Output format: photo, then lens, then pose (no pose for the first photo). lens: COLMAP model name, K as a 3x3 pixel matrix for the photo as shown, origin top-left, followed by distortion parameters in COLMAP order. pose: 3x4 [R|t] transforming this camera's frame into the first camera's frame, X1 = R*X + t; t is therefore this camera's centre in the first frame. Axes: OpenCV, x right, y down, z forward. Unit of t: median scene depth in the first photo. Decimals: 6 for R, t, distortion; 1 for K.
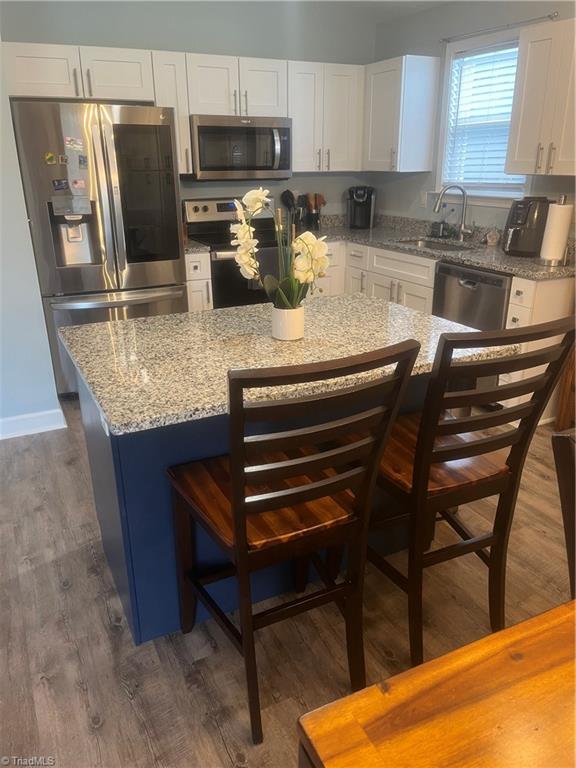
lens RADIAL K [[584.3, 0, 288.0], [0, 584.3, 384.0], [0, 0, 1]] dist [0.064152, -0.080087]
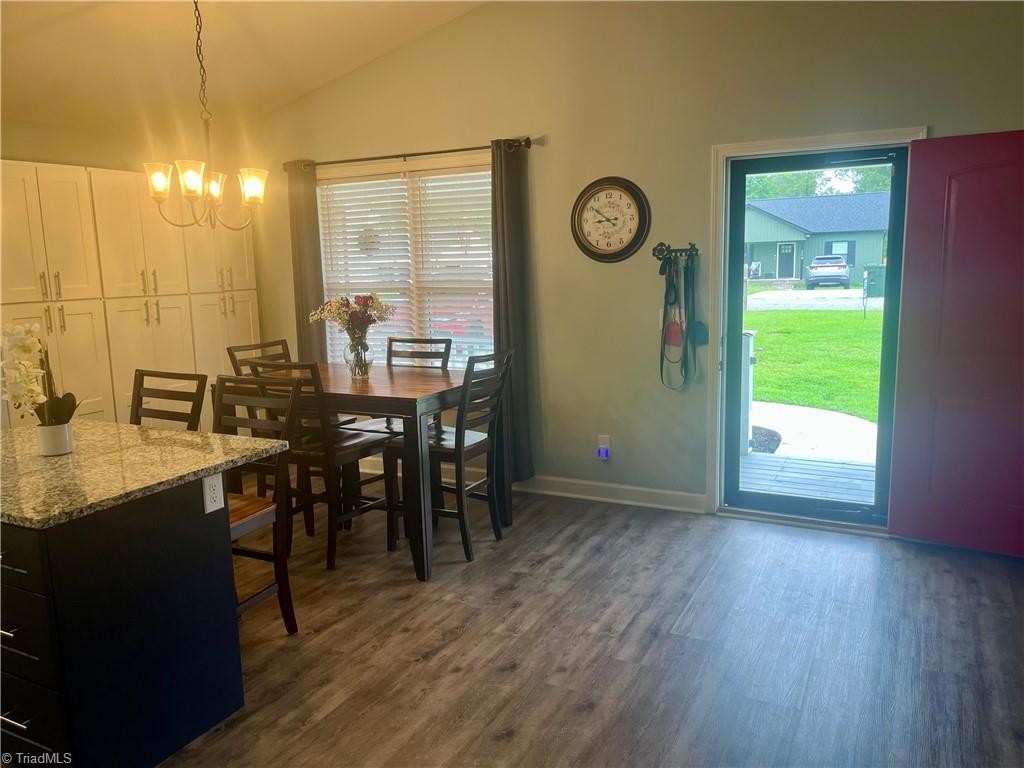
lens RADIAL K [[766.6, 0, 512.0], [0, 766.6, 384.0], [0, 0, 1]] dist [0.005061, 0.001475]
pose [[-0.587826, -0.109913, 0.801486, -0.812889], [0.314271, 0.881890, 0.351432, -0.216399], [-0.745449, 0.458465, -0.483855, 0.518468]]
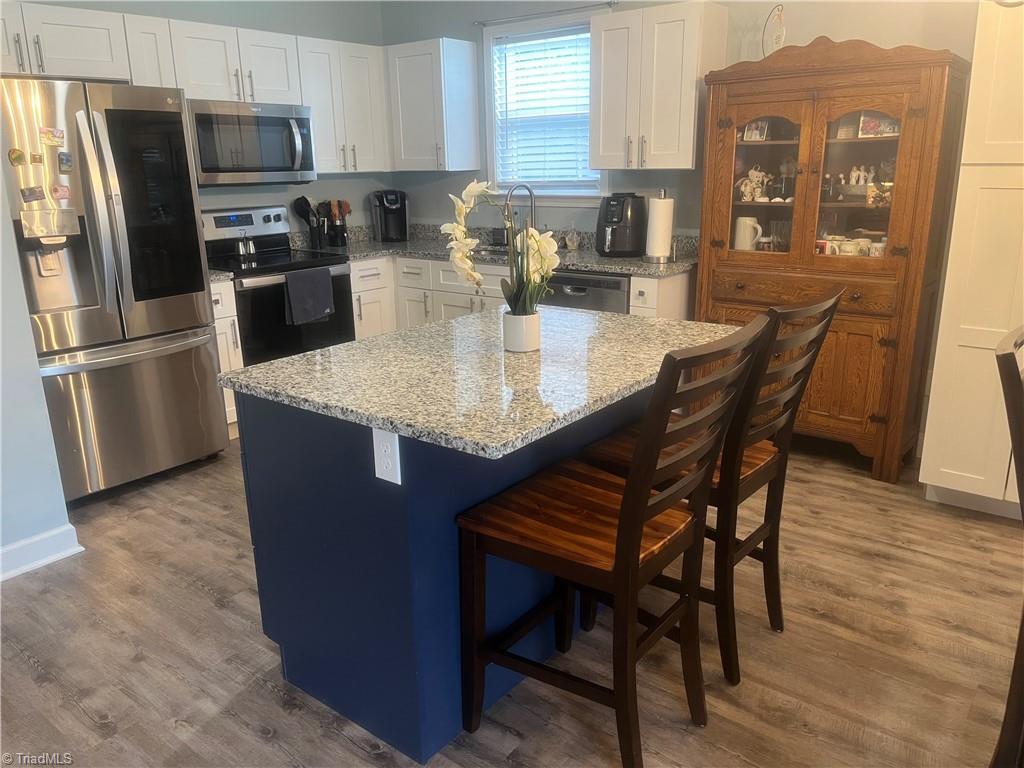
lens RADIAL K [[779.1, 0, 512.0], [0, 779.1, 384.0], [0, 0, 1]] dist [0.064152, -0.080087]
pose [[0.905608, -0.128255, 0.404259, -0.248278], [0.164509, 0.984779, -0.056097, 0.016620], [-0.390911, 0.117307, 0.912923, -0.015971]]
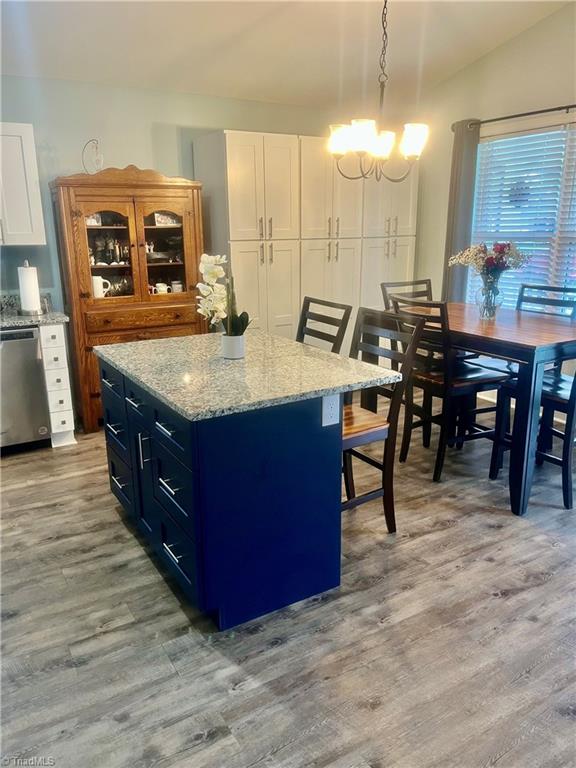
lens RADIAL K [[584.3, 0, 288.0], [0, 584.3, 384.0], [0, 0, 1]] dist [0.064152, -0.080087]
pose [[-0.076134, -0.260698, 0.962414, -0.697790], [0.365001, 0.890933, 0.270209, -0.180224], [-0.927889, 0.371854, 0.027325, 0.447392]]
